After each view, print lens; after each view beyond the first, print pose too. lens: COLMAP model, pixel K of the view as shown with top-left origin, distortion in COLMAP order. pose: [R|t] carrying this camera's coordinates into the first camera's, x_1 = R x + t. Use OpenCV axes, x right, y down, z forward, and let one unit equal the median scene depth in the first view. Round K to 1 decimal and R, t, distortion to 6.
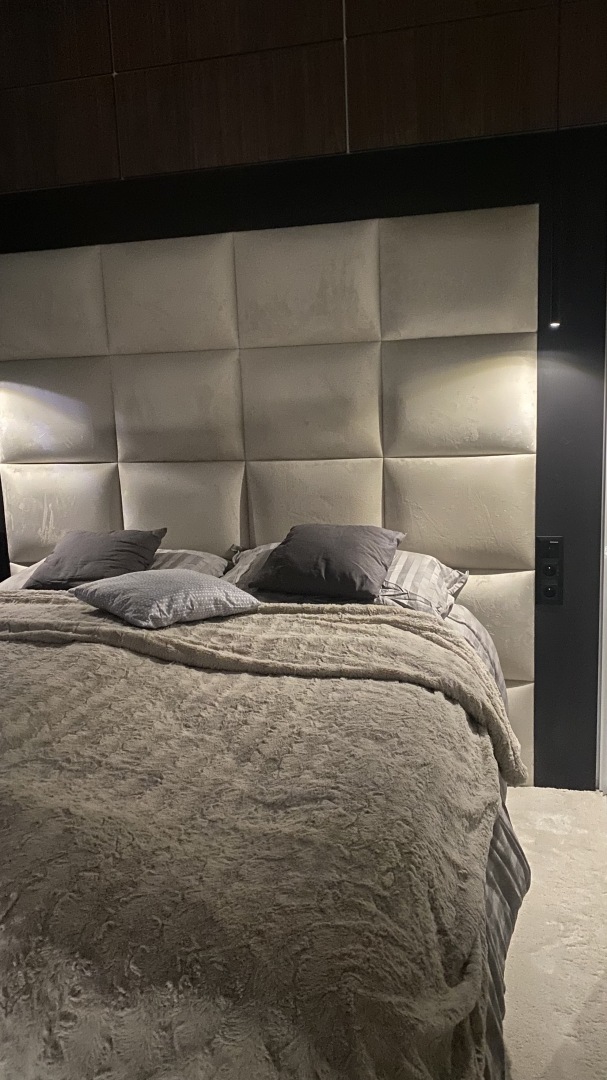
lens RADIAL K [[829.3, 0, 299.1], [0, 829.3, 536.8], [0, 0, 1]] dist [0.054372, -0.069155]
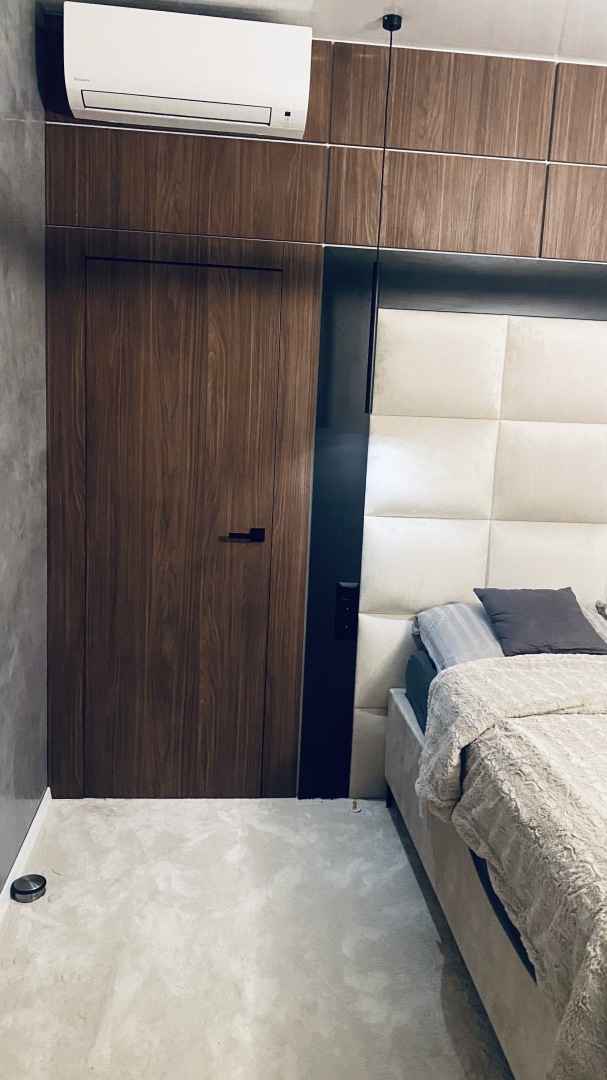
lens RADIAL K [[829.3, 0, 298.5], [0, 829.3, 534.9], [0, 0, 1]] dist [0.054372, -0.069155]
pose [[0.933894, 0.023152, 0.356800, -0.925594], [-0.021579, 0.999732, -0.008390, -0.064444], [-0.356898, 0.000136, 0.934143, 0.124526]]
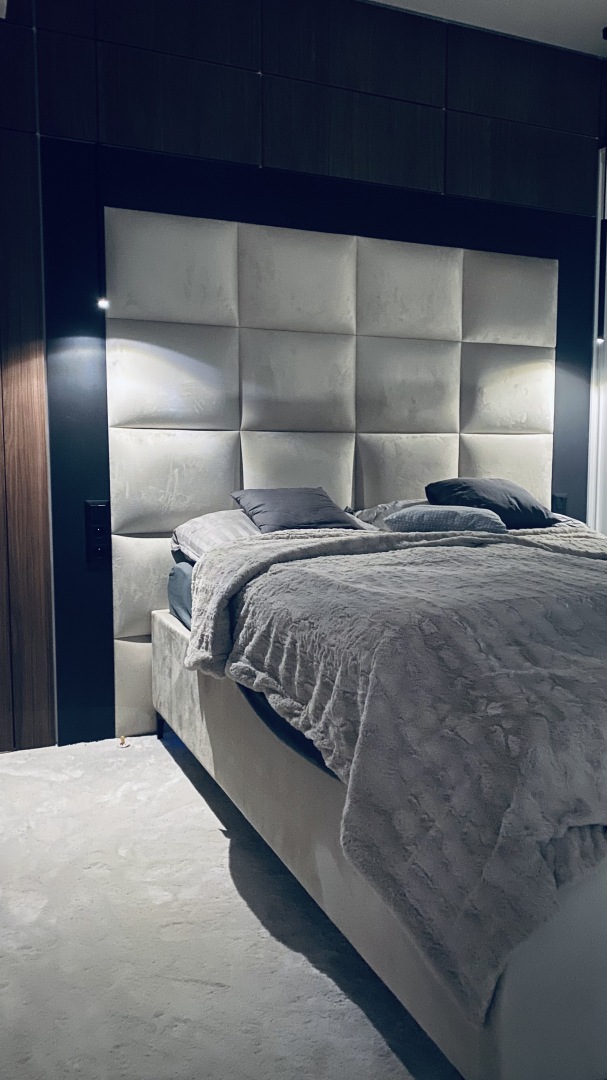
lens RADIAL K [[829.3, 0, 307.6], [0, 829.3, 541.2], [0, 0, 1]] dist [0.054372, -0.069155]
pose [[0.782656, -0.022422, 0.622051, -0.905879], [0.073017, 0.995759, -0.055977, 0.127147], [-0.618157, 0.089231, 0.780973, 0.171557]]
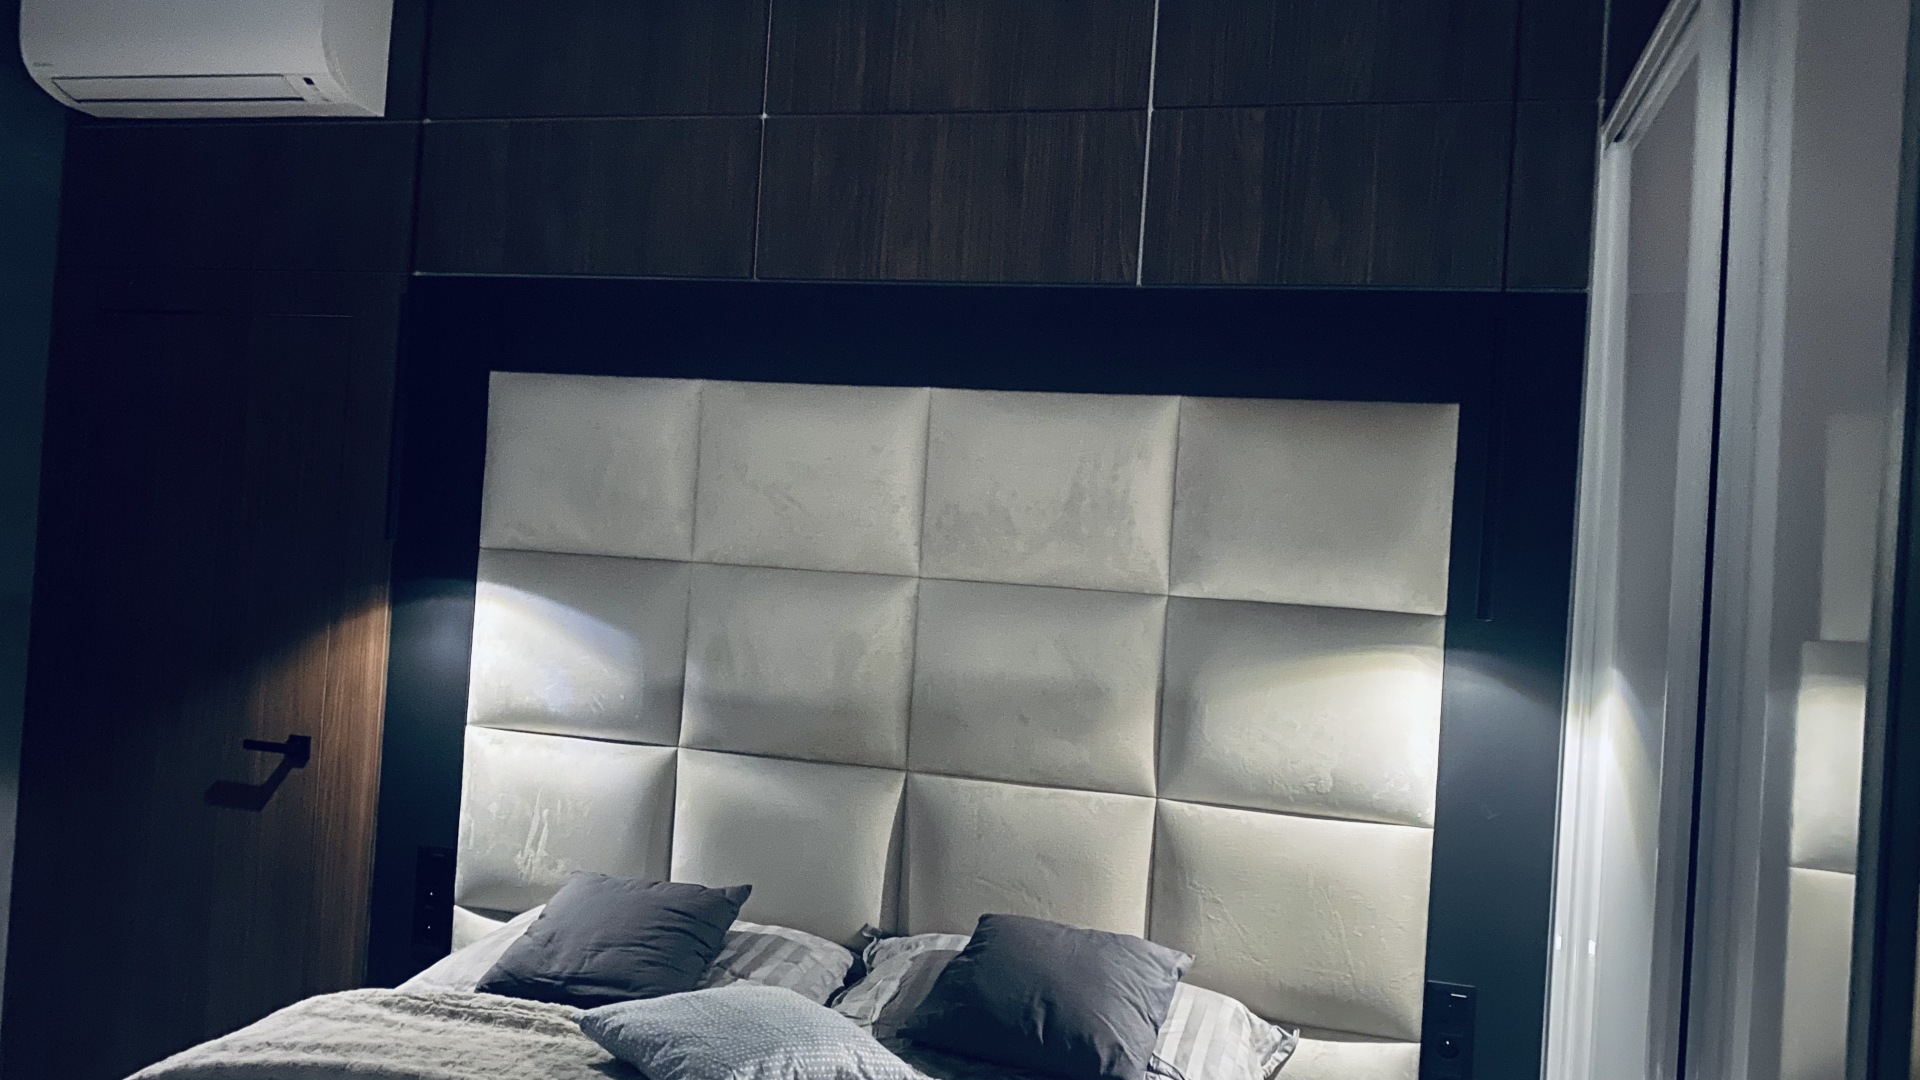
lens RADIAL K [[1474.3, 0, 953.8], [0, 1474.3, 536.0], [0, 0, 1]] dist [0.054372, -0.069155]
pose [[0.994708, 0.102206, -0.010439, -0.042834], [-0.102432, 0.978777, -0.177493, -0.080898], [-0.007923, 0.177623, 0.984067, -0.005895]]
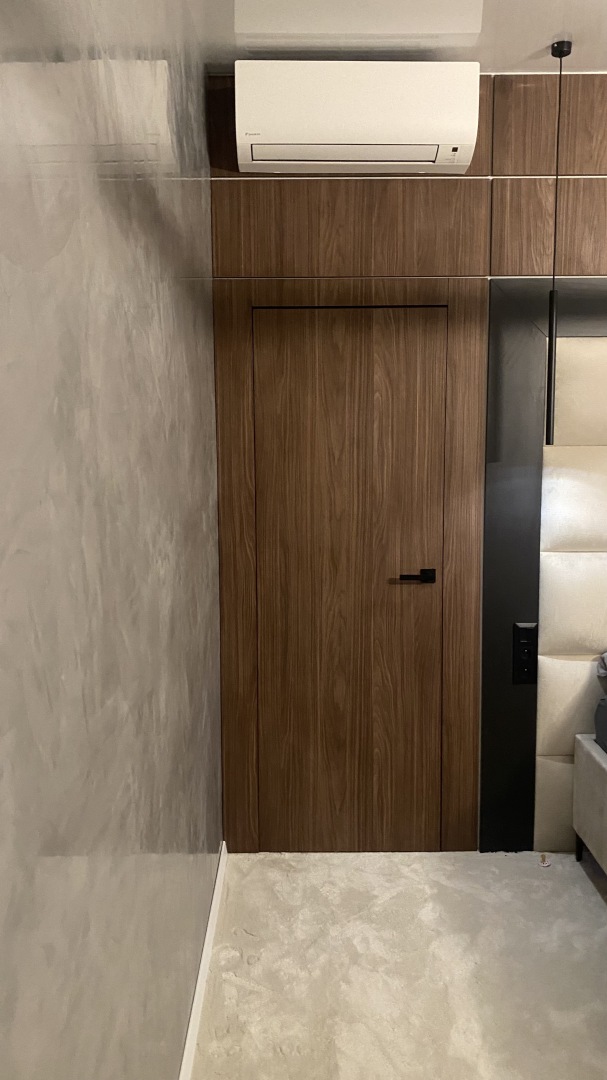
lens RADIAL K [[829.3, 0, 305.1], [0, 829.3, 532.0], [0, 0, 1]] dist [0.054372, -0.069155]
pose [[0.963562, 0.000031, 0.267485, -1.027988], [0.014675, 0.998488, -0.052980, -0.075303], [-0.267082, 0.054975, 0.962104, 0.185731]]
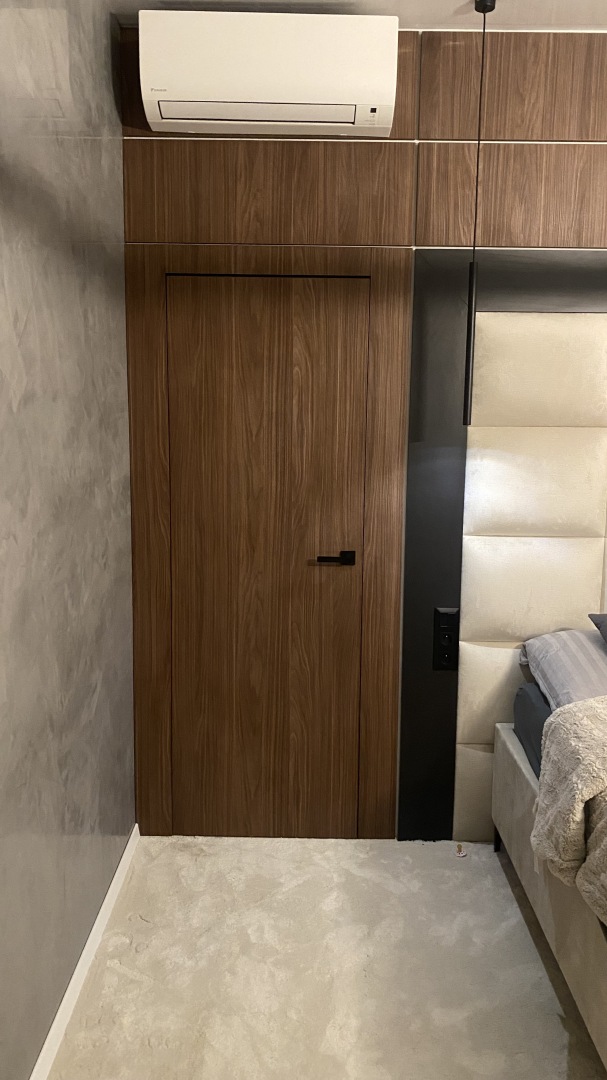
lens RADIAL K [[829.3, 0, 301.7], [0, 829.3, 533.2], [0, 0, 1]] dist [0.054372, -0.069155]
pose [[0.965896, 0.010883, 0.258702, -0.907331], [-0.004871, 0.999703, -0.023871, -0.079398], [-0.258885, 0.021796, 0.965662, 0.189450]]
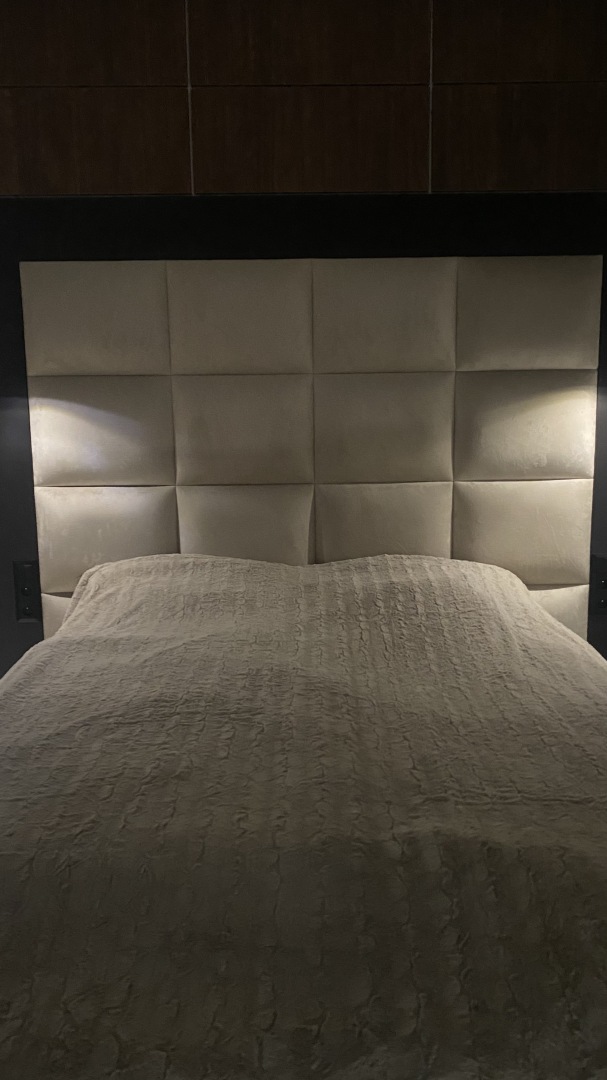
lens RADIAL K [[829.3, 0, 310.9], [0, 829.3, 536.6], [0, 0, 1]] dist [0.054372, -0.069155]
pose [[0.962829, -0.016127, 0.269630, -0.370687], [0.021369, 0.999635, -0.016517, -0.012438], [-0.269265, 0.021665, 0.962822, 0.037336]]
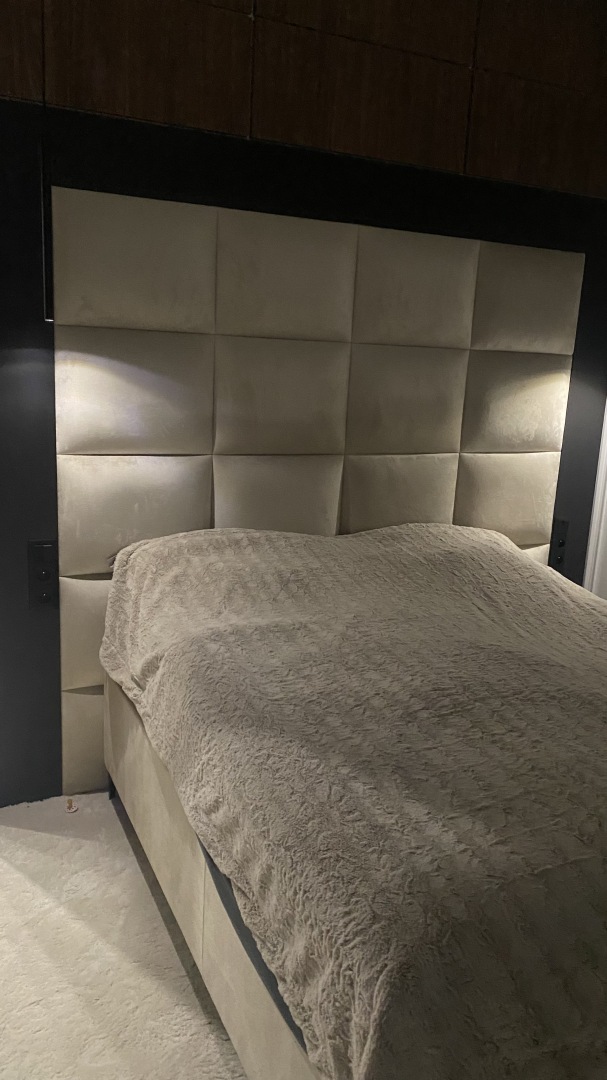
lens RADIAL K [[829.3, 0, 310.7], [0, 829.3, 544.0], [0, 0, 1]] dist [0.054372, -0.069155]
pose [[0.757223, -0.071630, 0.649217, -0.822798], [0.028302, 0.996633, 0.076951, -0.067226], [-0.652543, -0.039895, 0.756700, 0.282144]]
